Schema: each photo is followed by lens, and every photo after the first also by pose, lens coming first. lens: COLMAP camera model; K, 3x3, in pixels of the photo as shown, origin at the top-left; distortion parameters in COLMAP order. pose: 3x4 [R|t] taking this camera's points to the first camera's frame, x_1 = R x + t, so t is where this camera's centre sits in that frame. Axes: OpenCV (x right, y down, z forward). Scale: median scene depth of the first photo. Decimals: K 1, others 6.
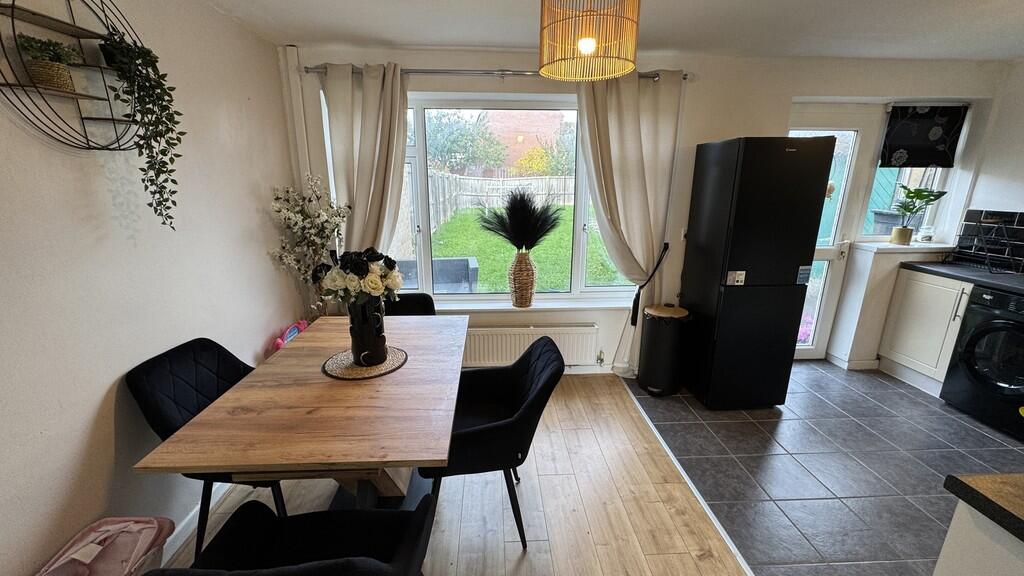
lens RADIAL K [[407.3, 0, 509.8], [0, 407.3, 287.9], [0, 0, 1]] dist [-0.000331, -0.000029]
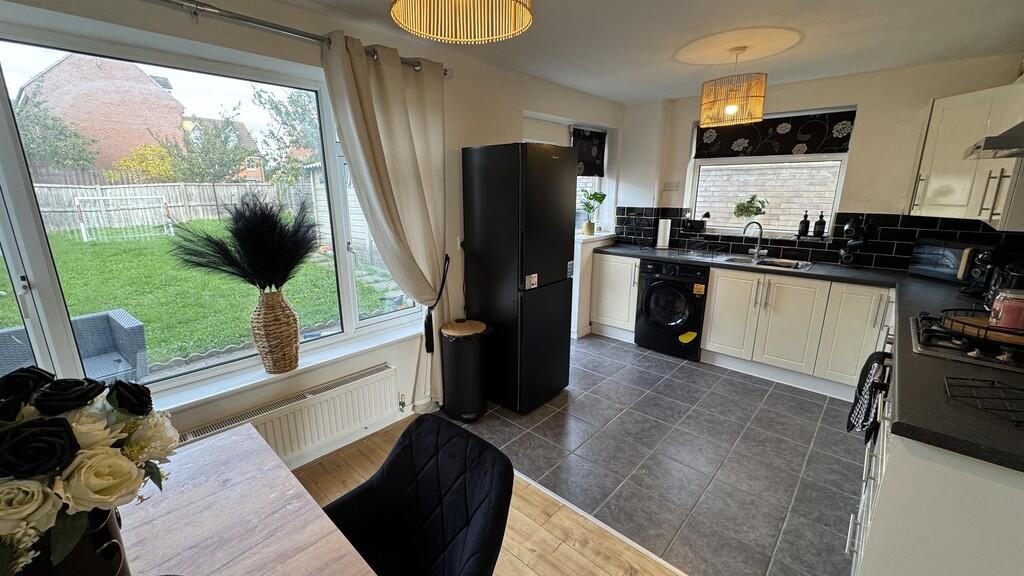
lens RADIAL K [[407.3, 0, 509.8], [0, 407.3, 287.9], [0, 0, 1]] dist [-0.000331, -0.000029]
pose [[0.713613, -0.169128, 0.679818, -0.144600], [0.181274, 0.981948, 0.054008, -0.060098], [-0.676680, 0.084693, 0.731390, 0.244302]]
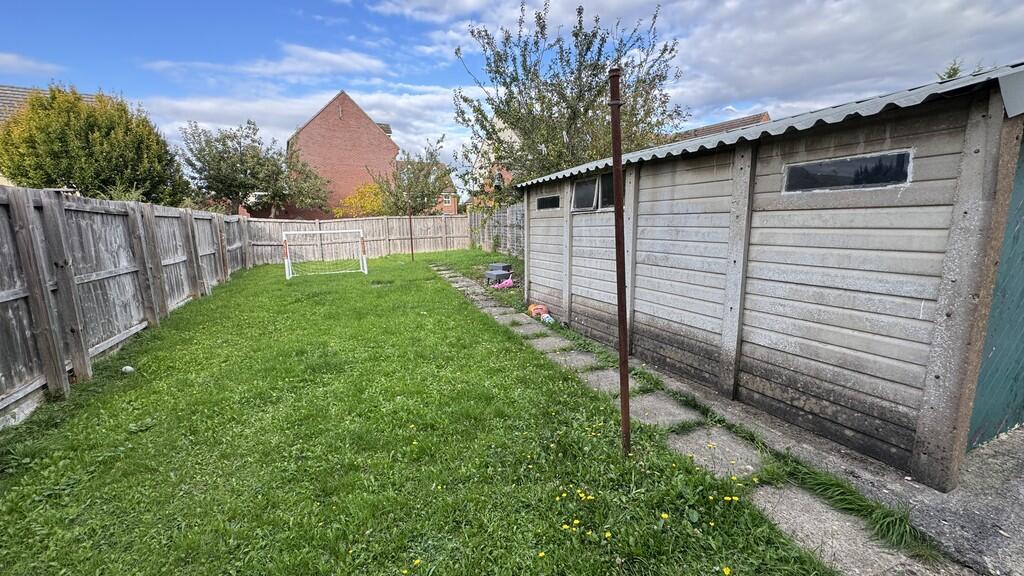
lens RADIAL K [[407.3, 0, 509.8], [0, 407.3, 287.9], [0, 0, 1]] dist [-0.000331, -0.000029]
pose [[0.930159, -0.076534, 0.359090, 0.184624], [0.111914, 0.990591, -0.078766, -0.400058], [-0.349684, 0.113452, 0.929973, 1.613043]]
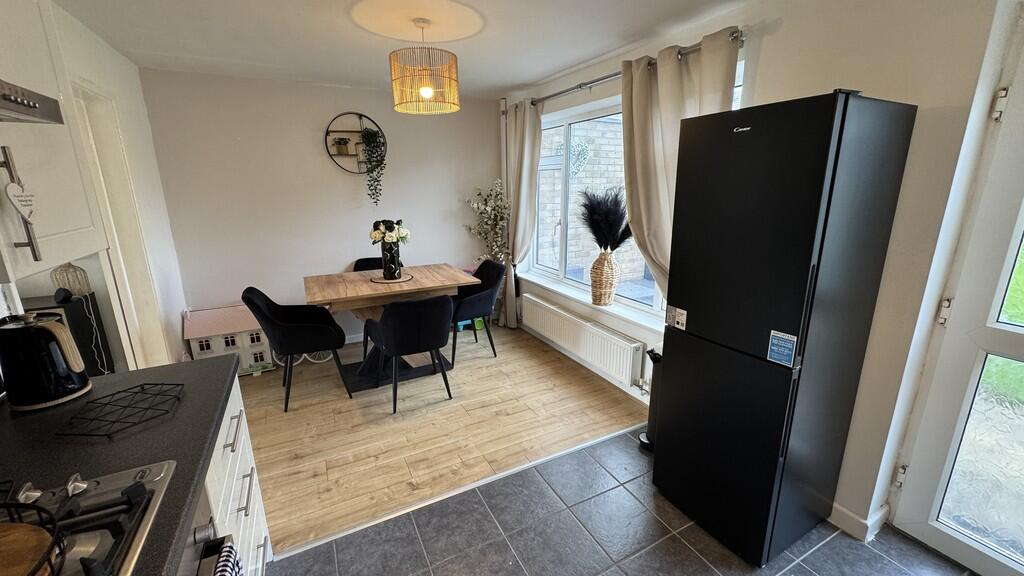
lens RADIAL K [[407.3, 0, 509.8], [0, 407.3, 287.9], [0, 0, 1]] dist [-0.000331, -0.000029]
pose [[0.416017, 0.219989, -0.882346, 0.866527], [-0.220810, 0.965695, 0.136661, -0.088209], [0.882141, 0.137977, 0.450321, 0.344422]]
